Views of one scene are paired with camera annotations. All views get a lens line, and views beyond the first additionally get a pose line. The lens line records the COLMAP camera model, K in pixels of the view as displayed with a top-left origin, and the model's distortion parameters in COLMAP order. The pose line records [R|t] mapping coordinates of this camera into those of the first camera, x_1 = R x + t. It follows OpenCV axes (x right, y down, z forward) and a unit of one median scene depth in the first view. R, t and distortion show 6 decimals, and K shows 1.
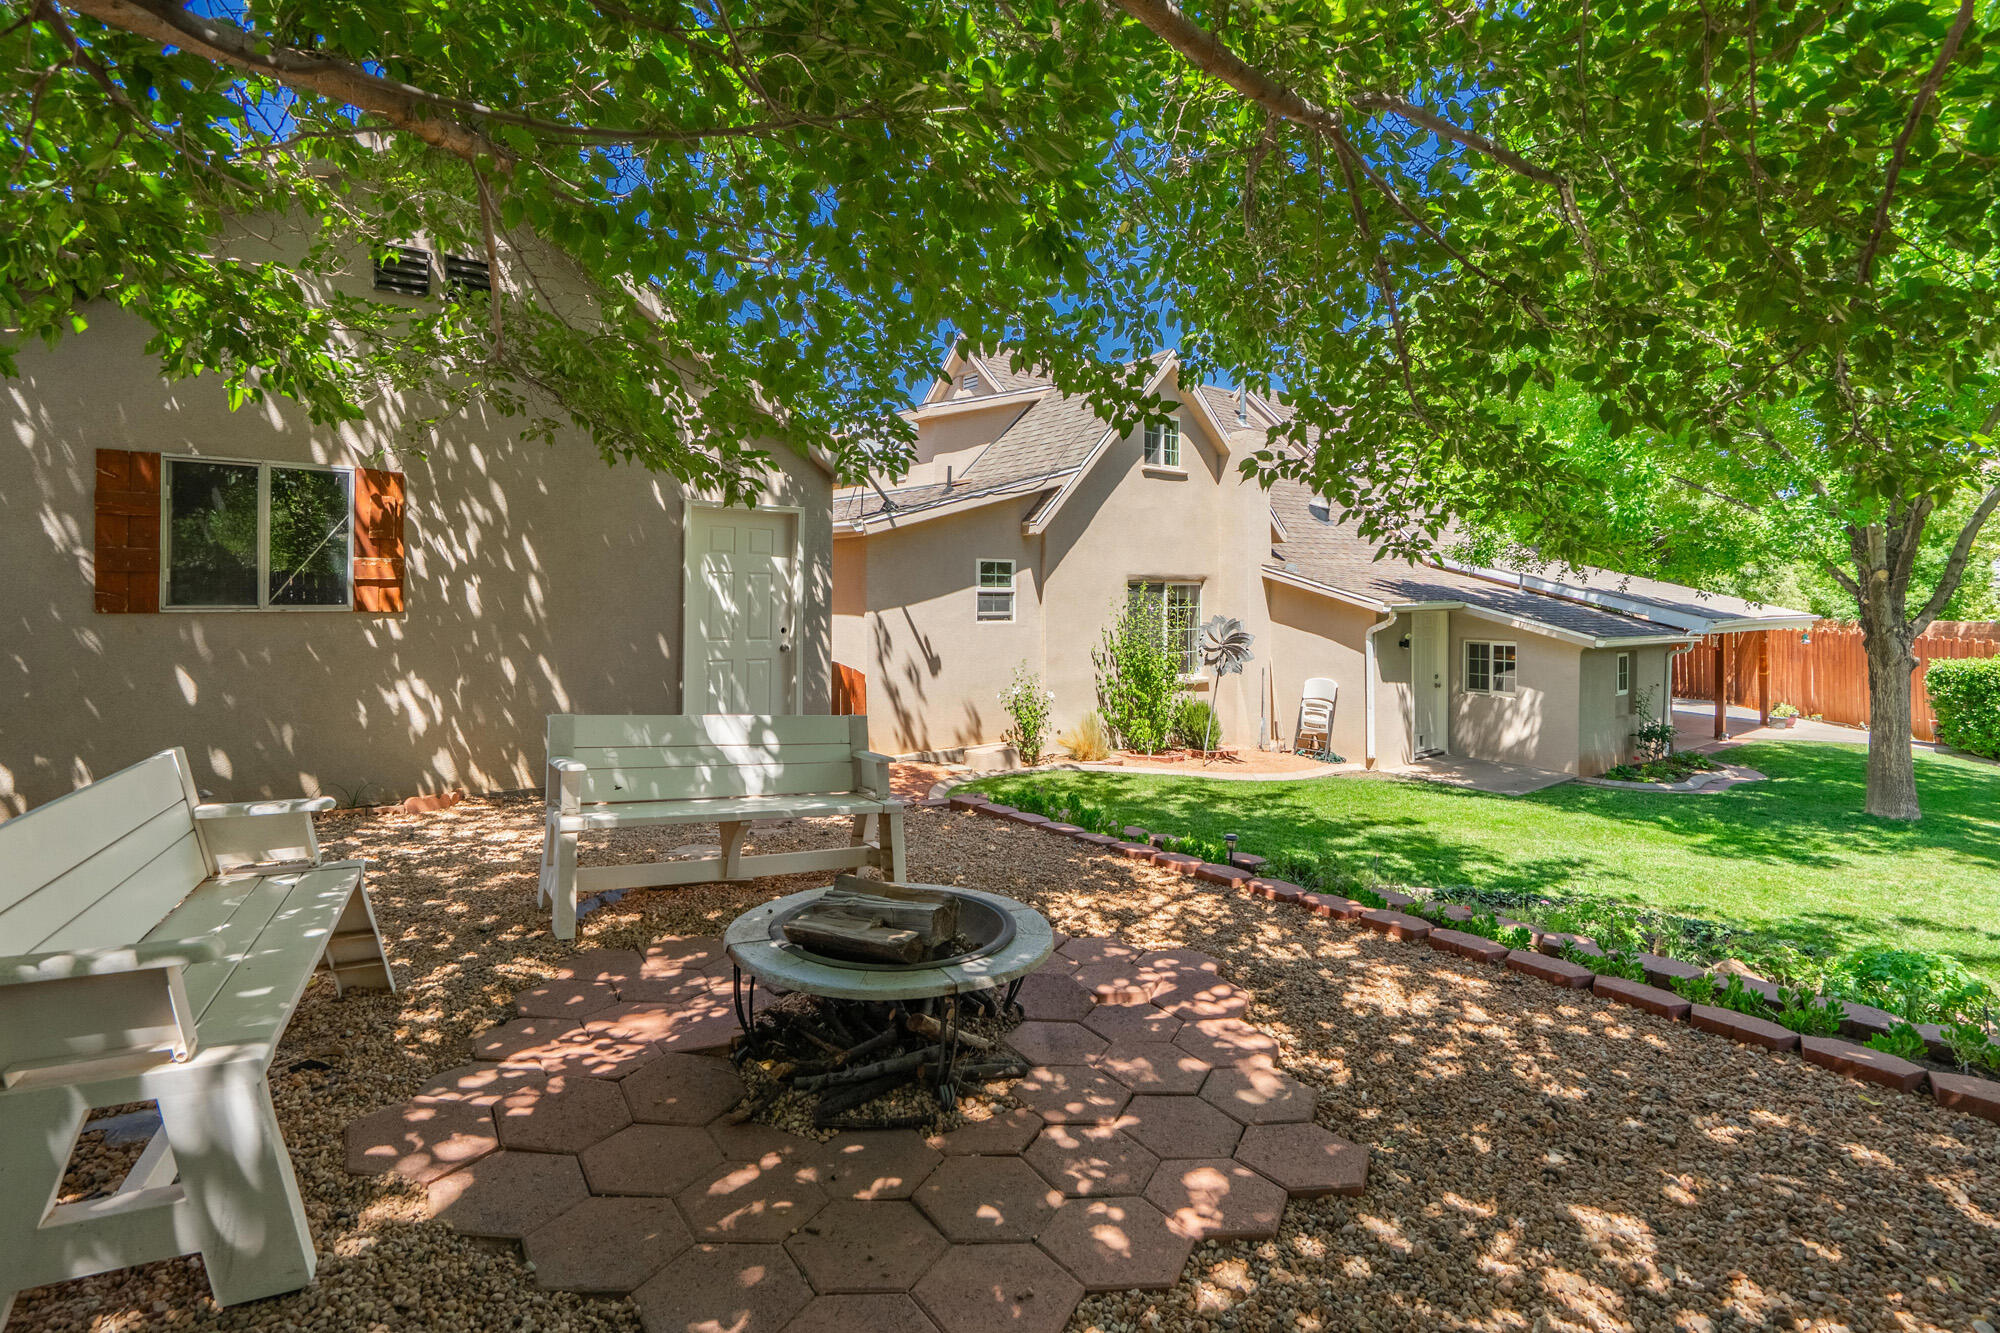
lens RADIAL K [[951.6, 0, 1010.5], [0, 951.6, 607.8], [0, 0, 1]] dist [0.002129, 0.002506]
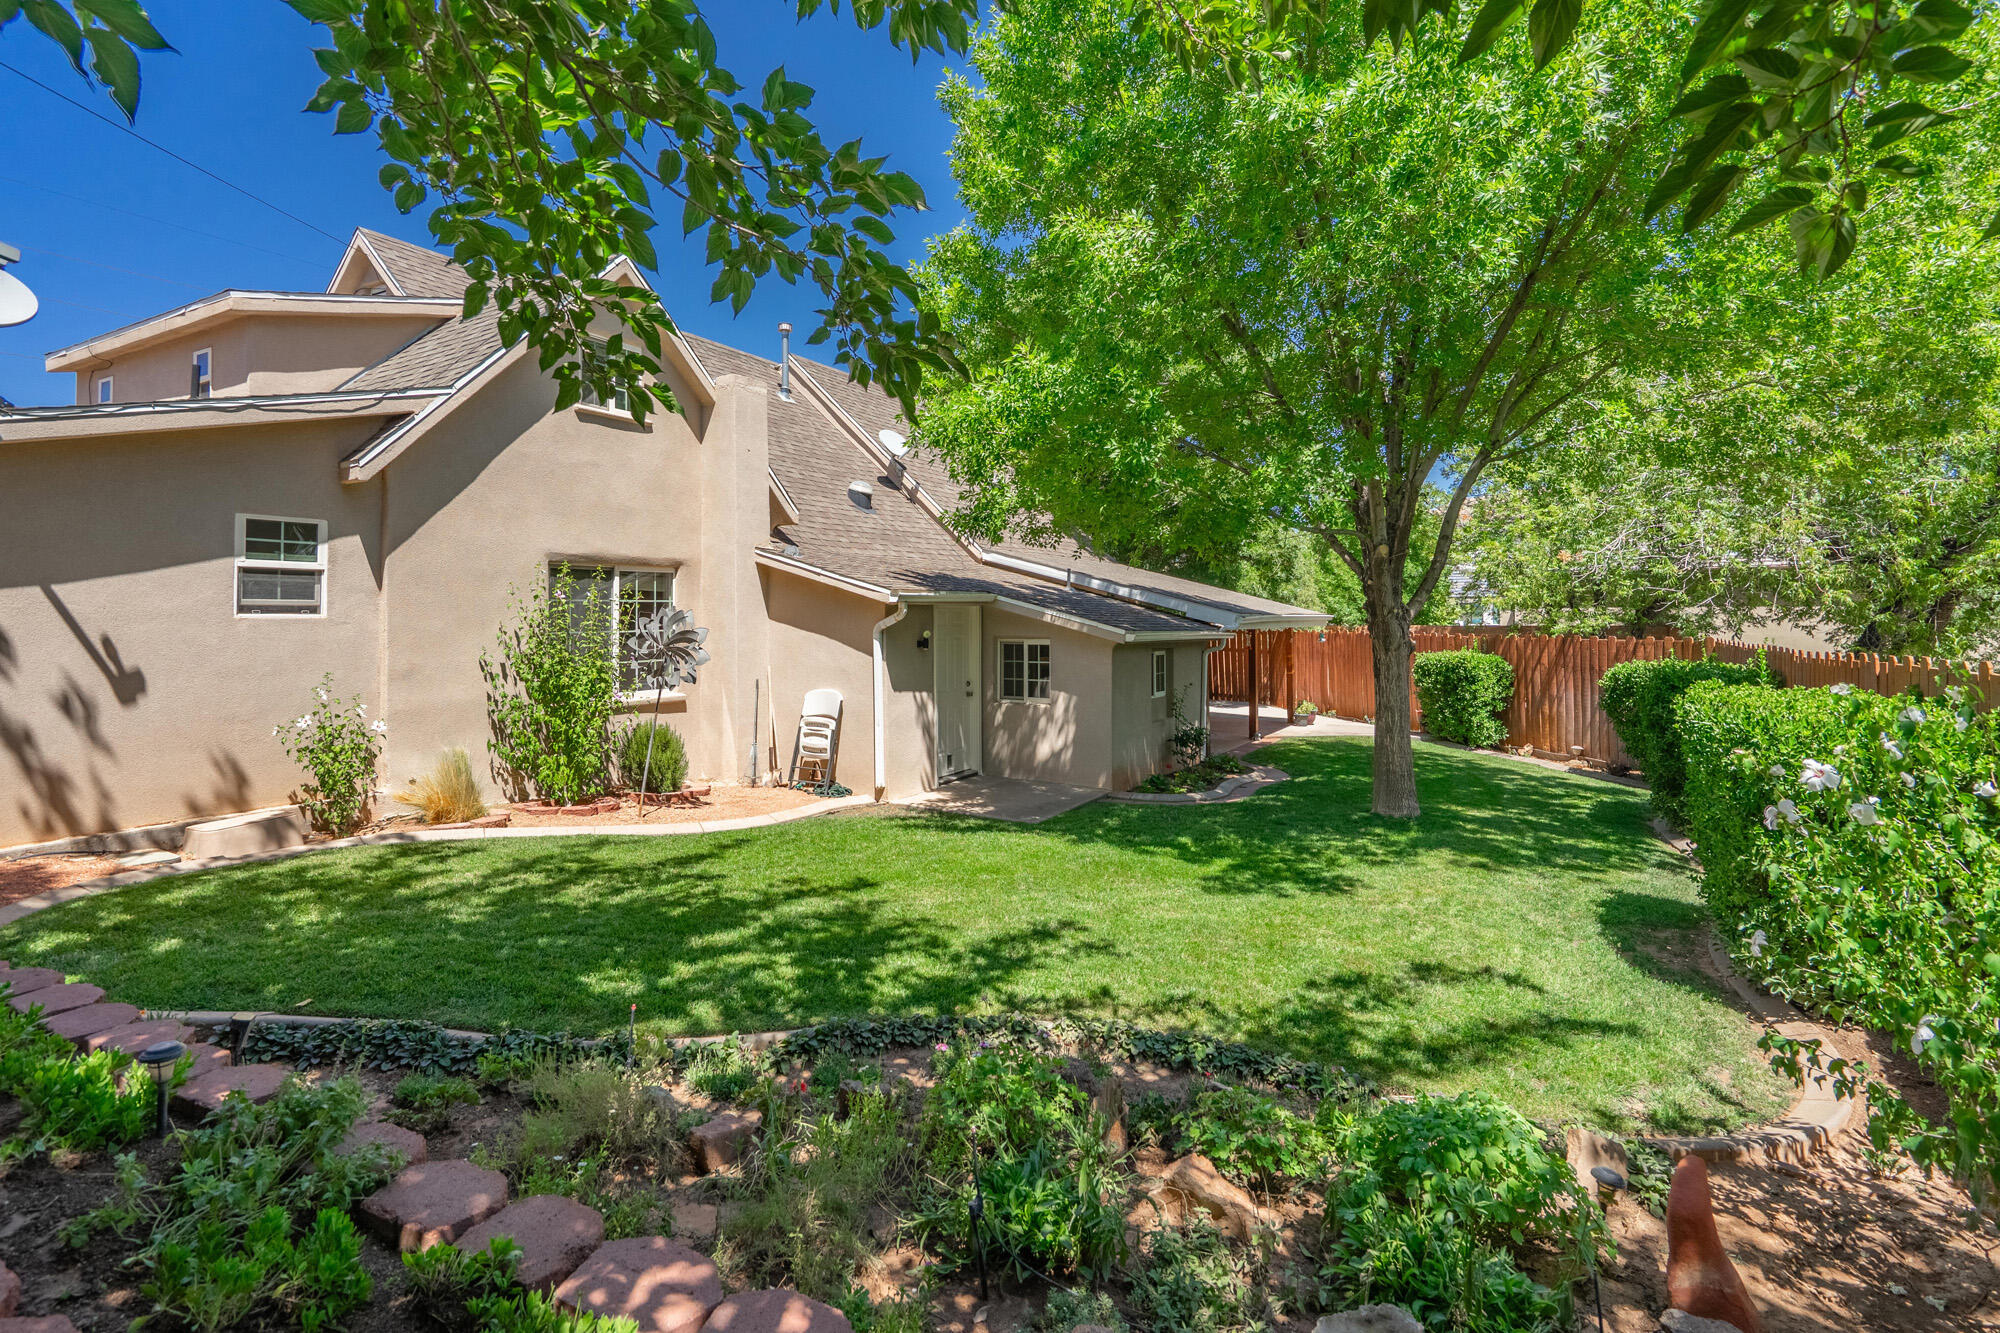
lens RADIAL K [[951.6, 0, 1010.5], [0, 951.6, 607.8], [0, 0, 1]] dist [0.002129, 0.002506]
pose [[0.930863, -0.002624, 0.365359, 0.186217], [0.012519, 0.999616, -0.024718, 0.028528], [-0.365153, 0.027583, 0.930539, 0.212665]]
